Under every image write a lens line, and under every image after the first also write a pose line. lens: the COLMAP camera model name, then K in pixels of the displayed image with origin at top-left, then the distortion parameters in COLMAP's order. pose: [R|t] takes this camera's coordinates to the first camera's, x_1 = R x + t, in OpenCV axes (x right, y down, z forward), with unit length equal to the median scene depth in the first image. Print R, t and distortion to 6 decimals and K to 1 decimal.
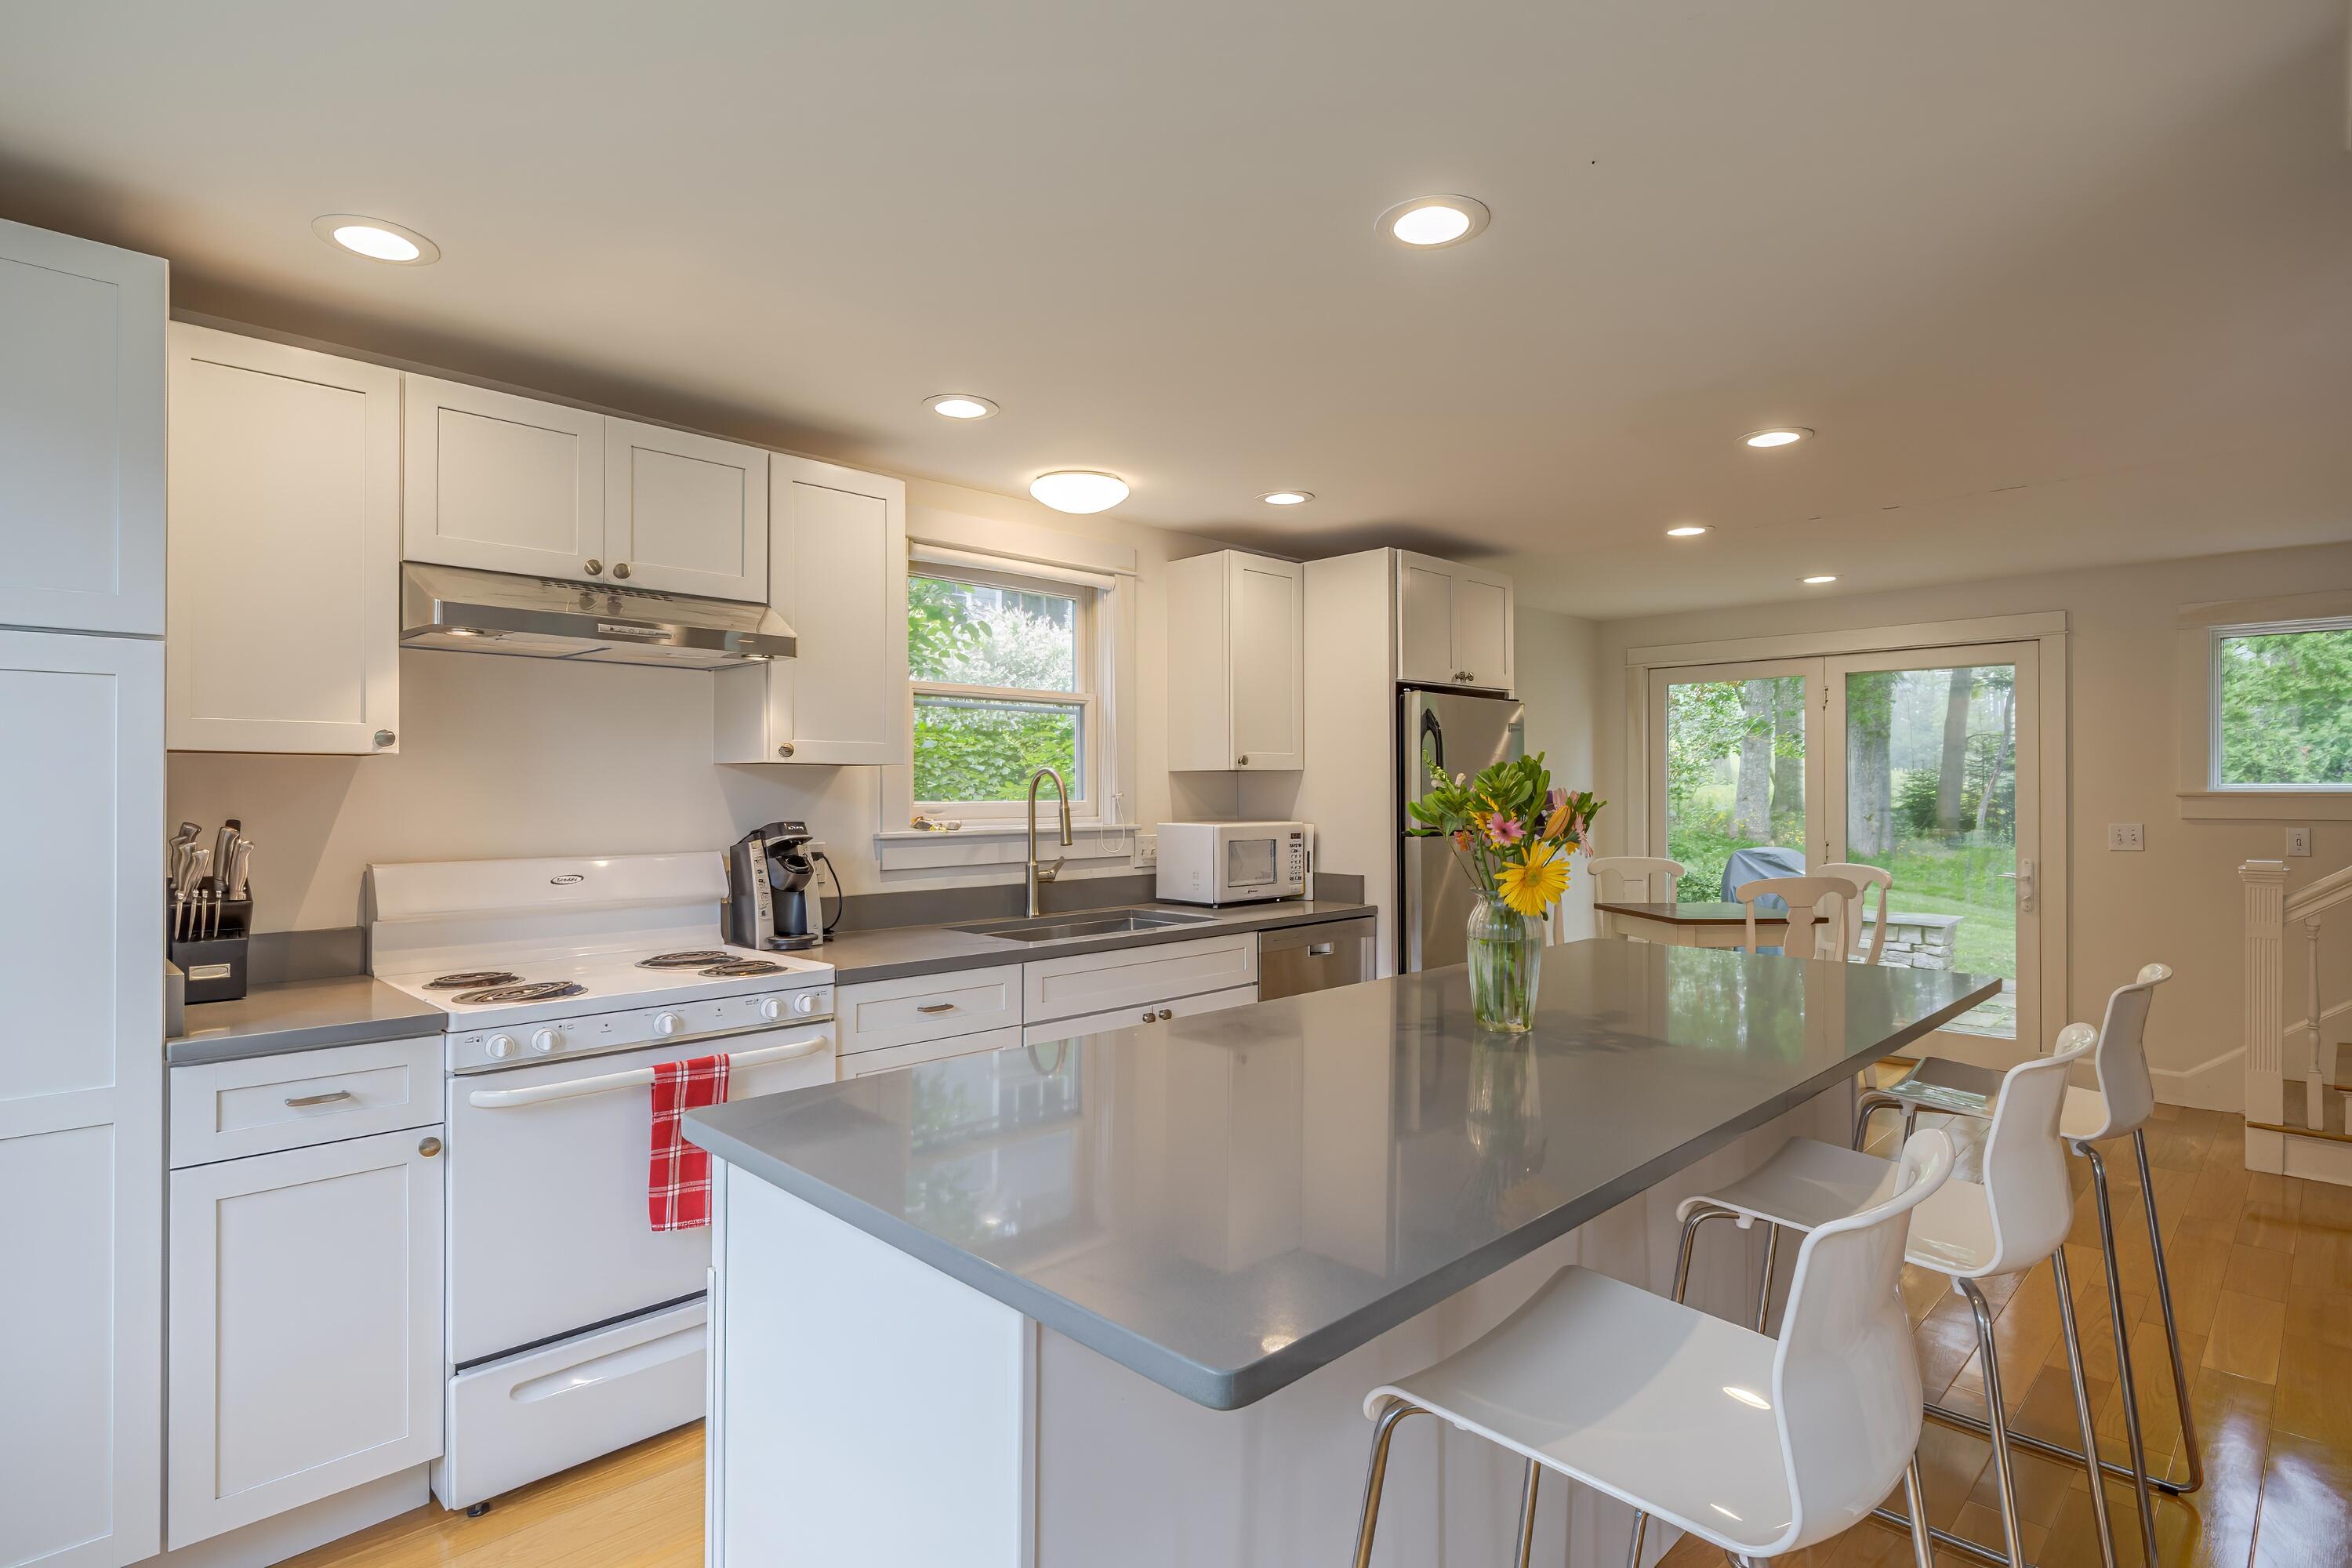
lens RADIAL K [[1170.8, 0, 1179.1], [0, 1170.8, 787.9], [0, 0, 1]] dist [-0.000567, -0.000033]
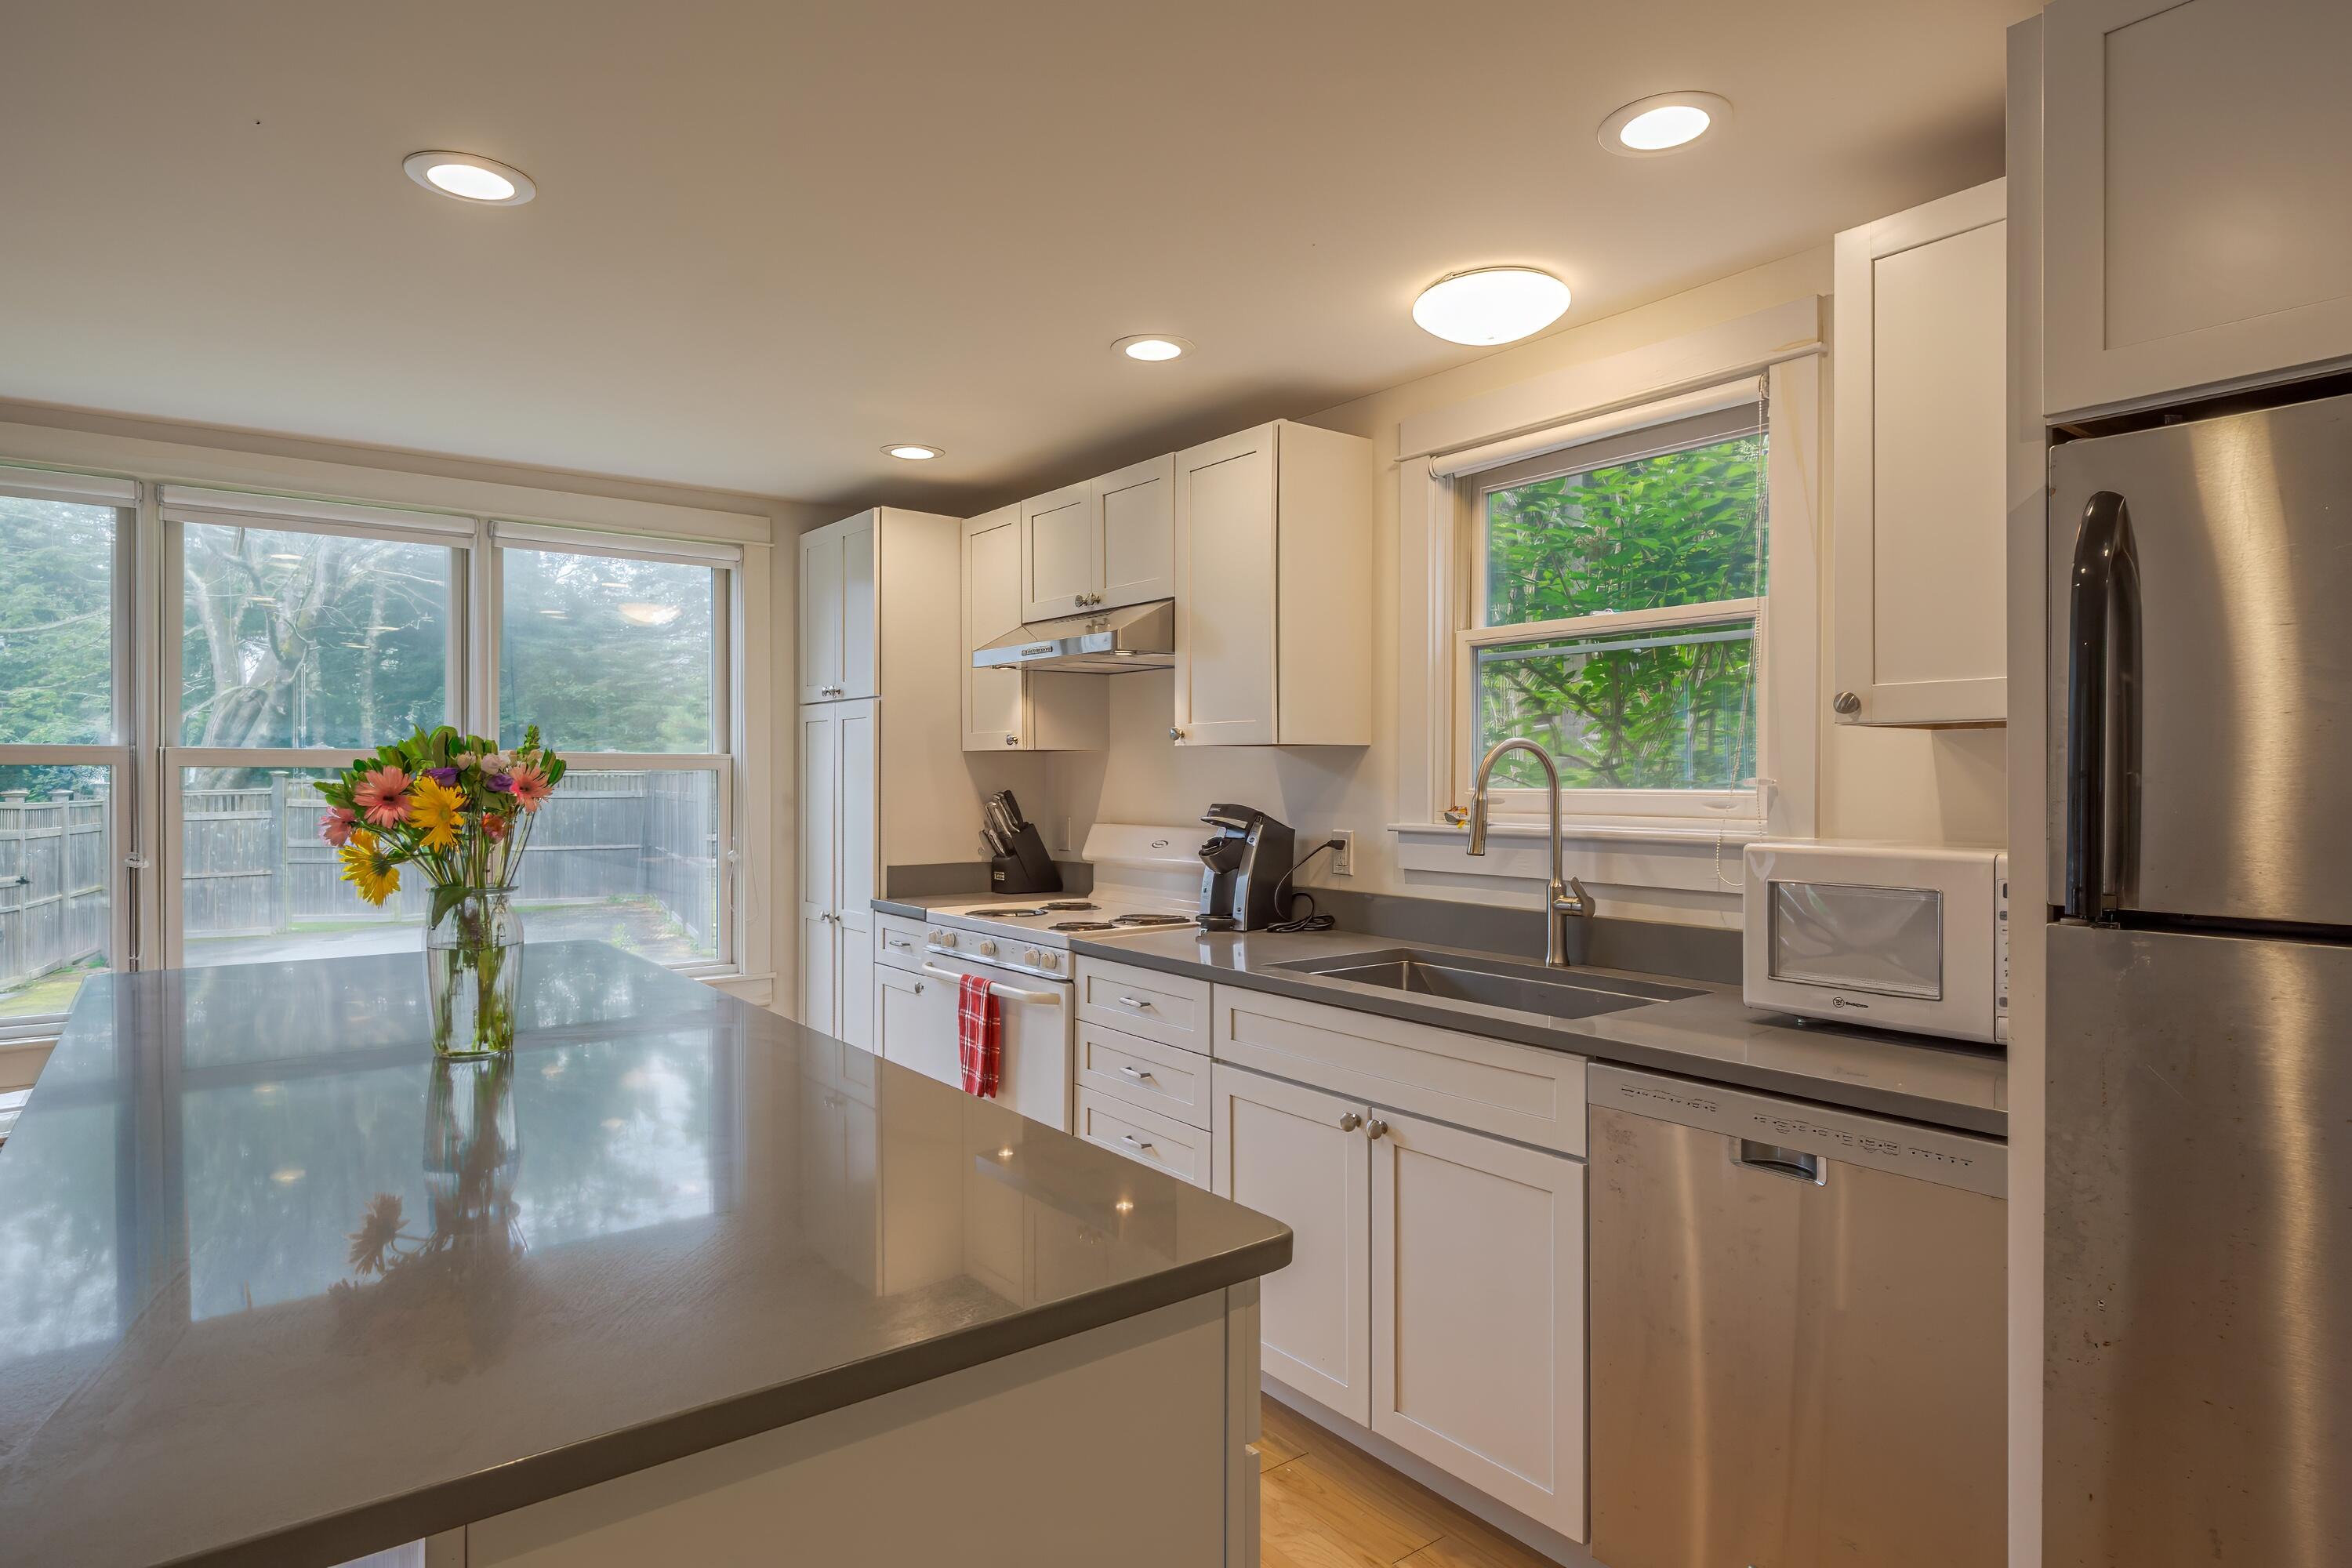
lens RADIAL K [[1273.8, 0, 1179.0], [0, 1273.8, 780.8], [0, 0, 1]] dist [-0.000976, -0.000082]
pose [[-0.138468, 0.001410, -0.990366, 0.640225], [0.003408, 0.999994, 0.000947, 0.005903], [0.990361, -0.003244, -0.138472, 0.934450]]
